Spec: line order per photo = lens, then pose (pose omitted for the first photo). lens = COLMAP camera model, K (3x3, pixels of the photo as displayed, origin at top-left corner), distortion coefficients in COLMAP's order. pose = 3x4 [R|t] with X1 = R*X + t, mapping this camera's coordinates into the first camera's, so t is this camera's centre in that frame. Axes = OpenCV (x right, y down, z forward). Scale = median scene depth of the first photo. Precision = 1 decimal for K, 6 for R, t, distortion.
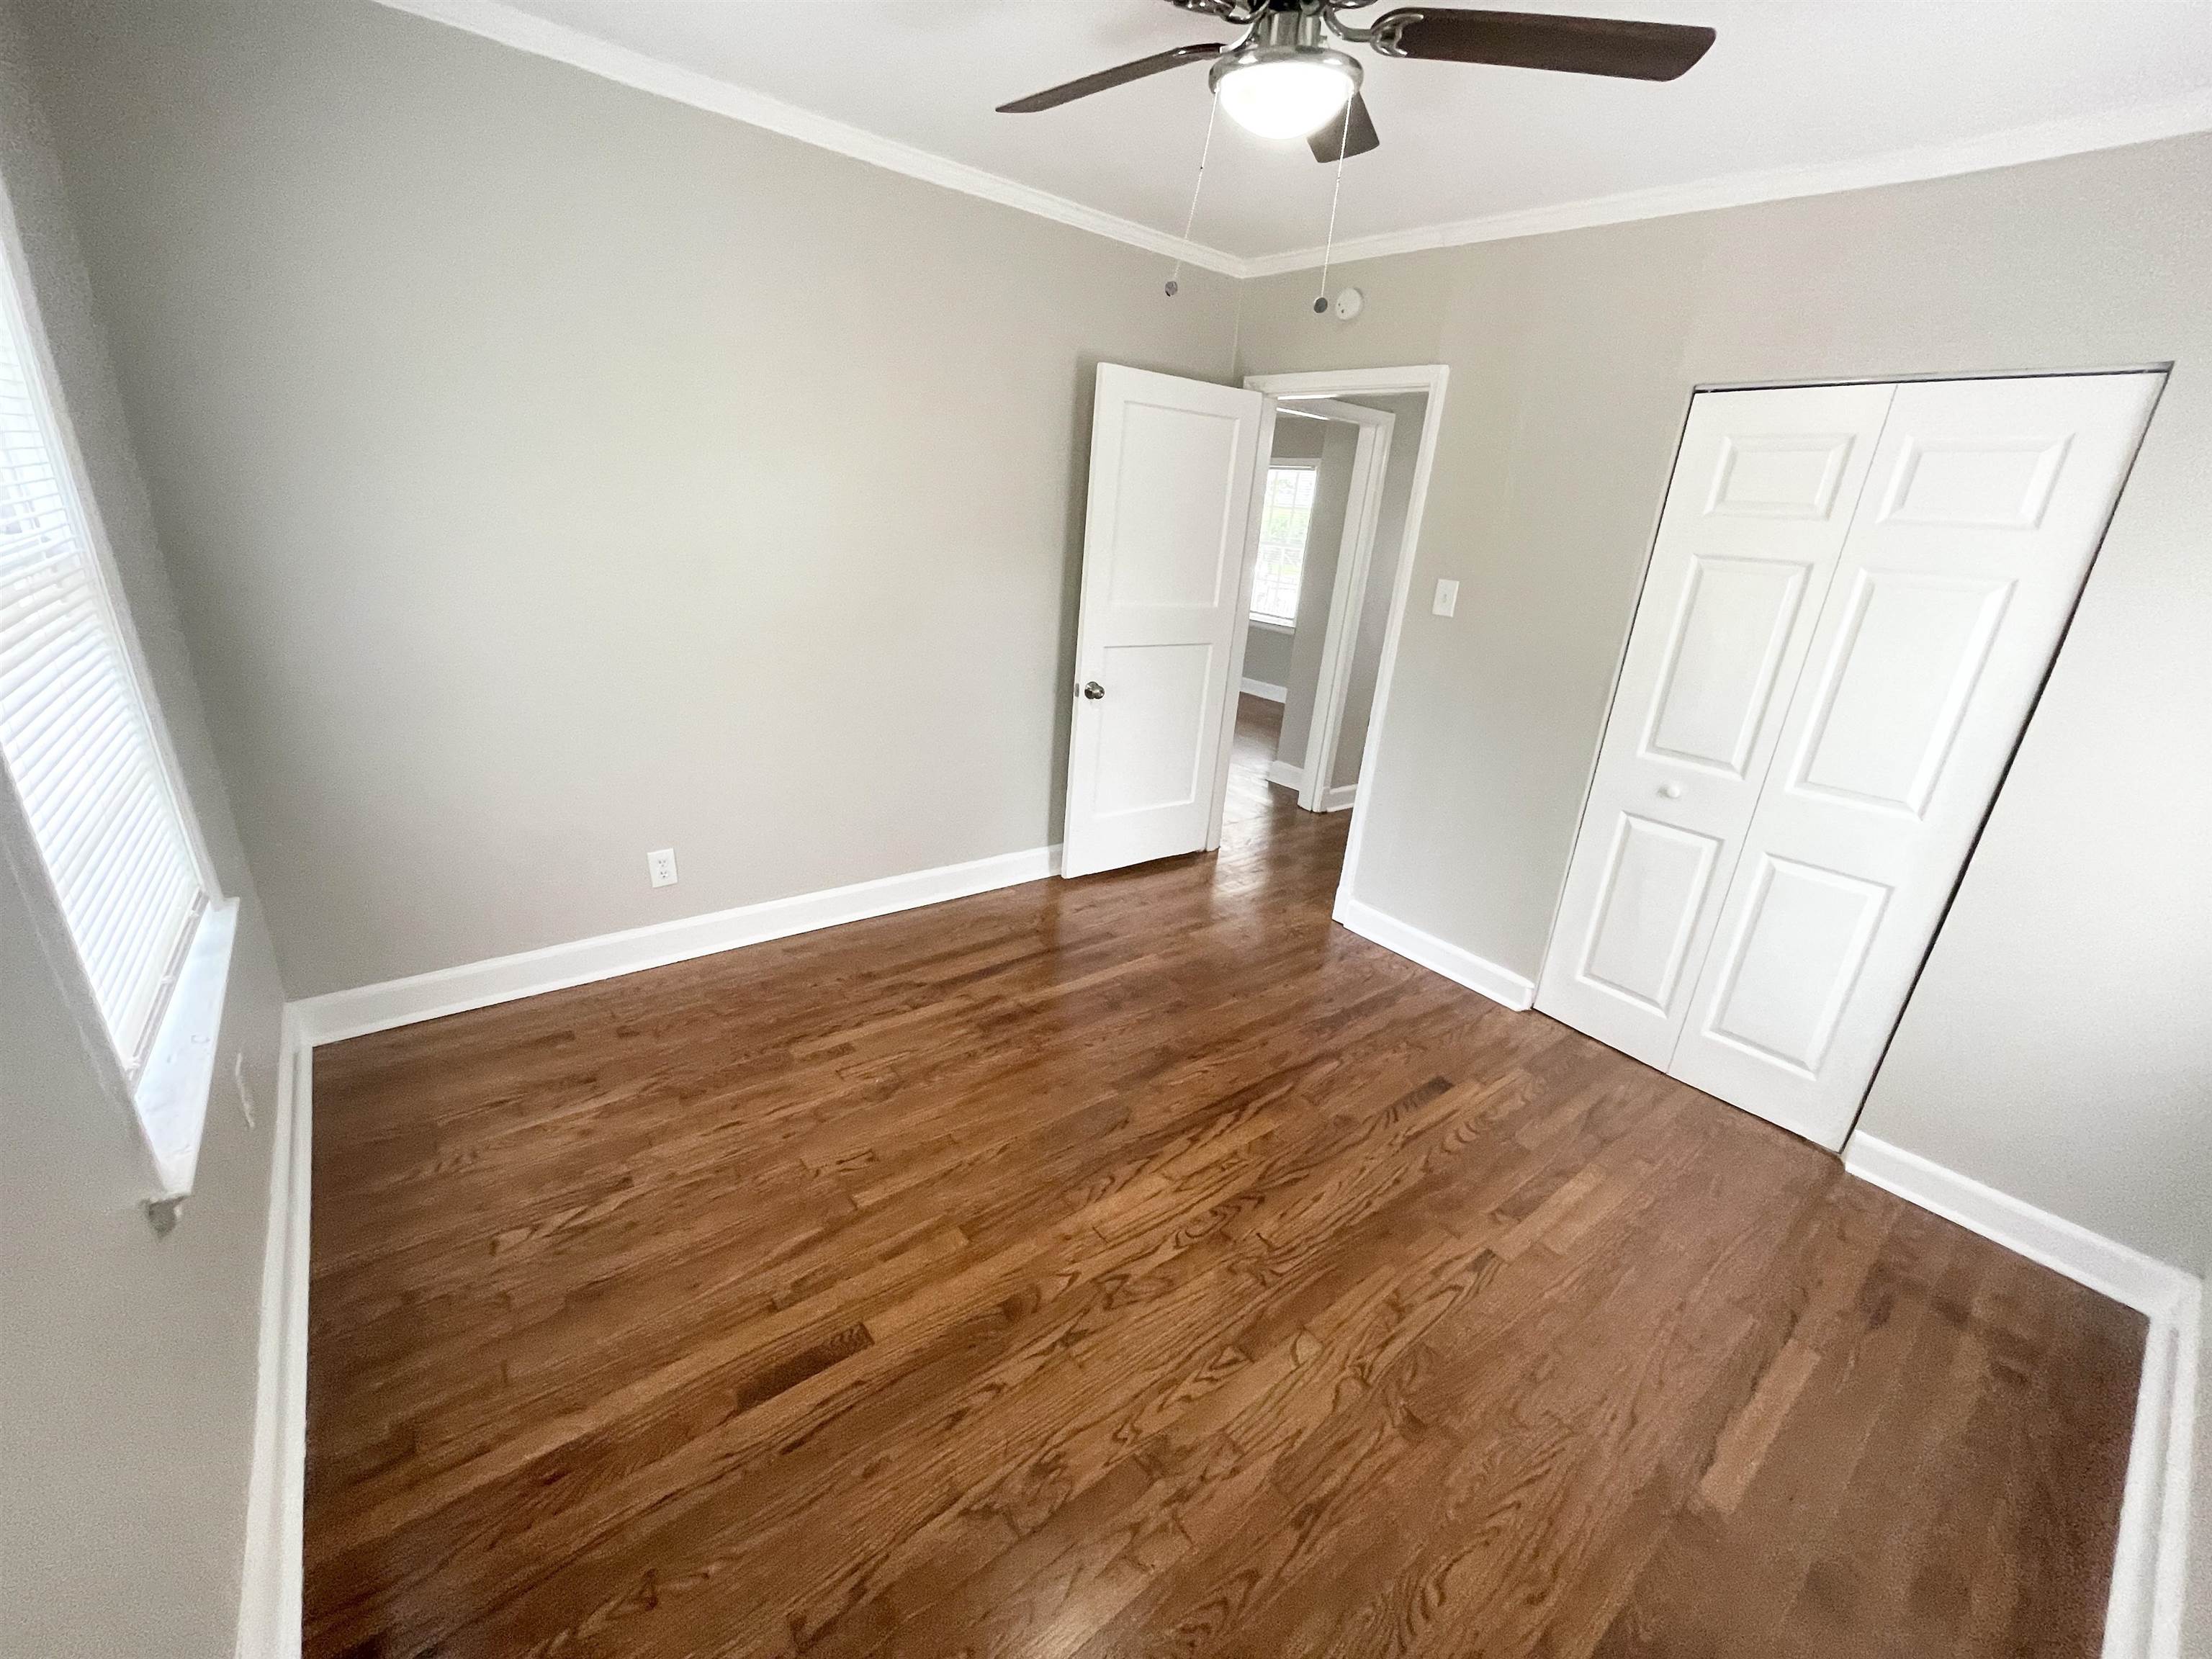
lens RADIAL K [[891.2, 0, 1095.5], [0, 891.2, 821.9], [0, 0, 1]] dist [-0.001375, 0.000312]
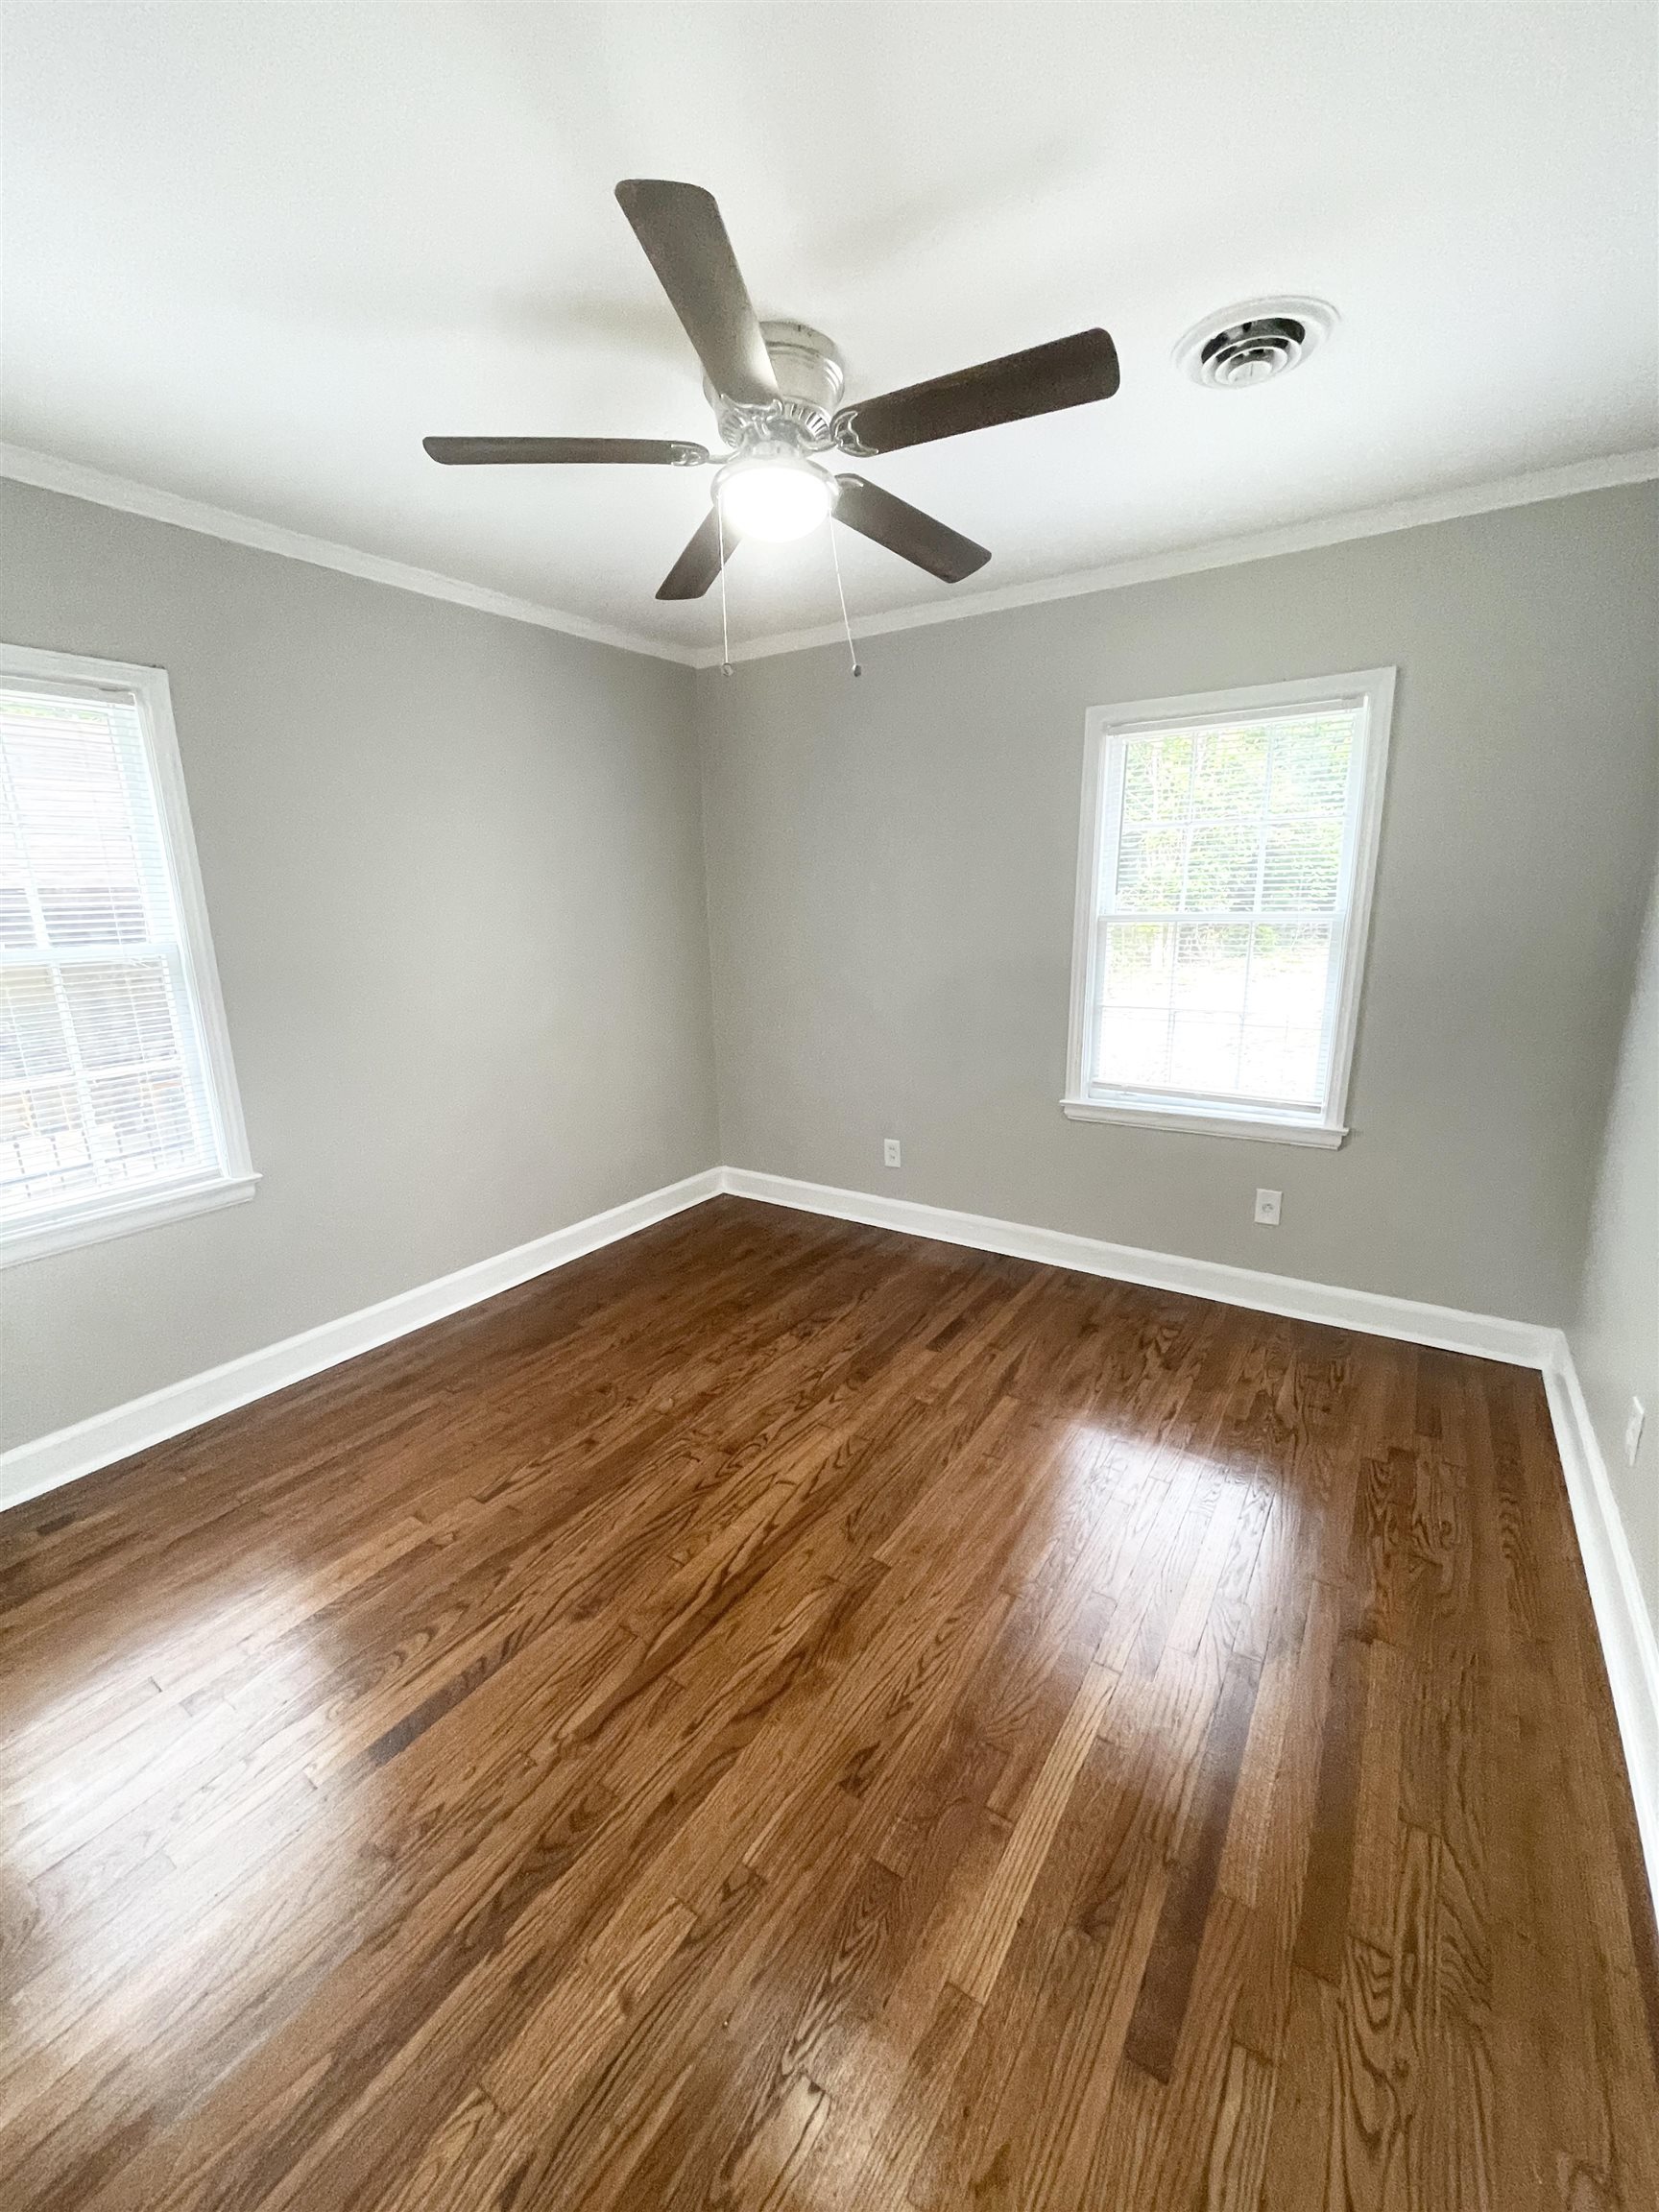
lens RADIAL K [[892.6, 0, 834.2], [0, 892.6, 1098.8], [0, 0, 1]] dist [-0.010986, 0.000030]
pose [[-0.947596, 0.009763, -0.319322, 0.367777], [-0.162596, 0.845655, 0.508360, -0.529518], [0.274999, 0.533641, -0.799752, 1.664807]]
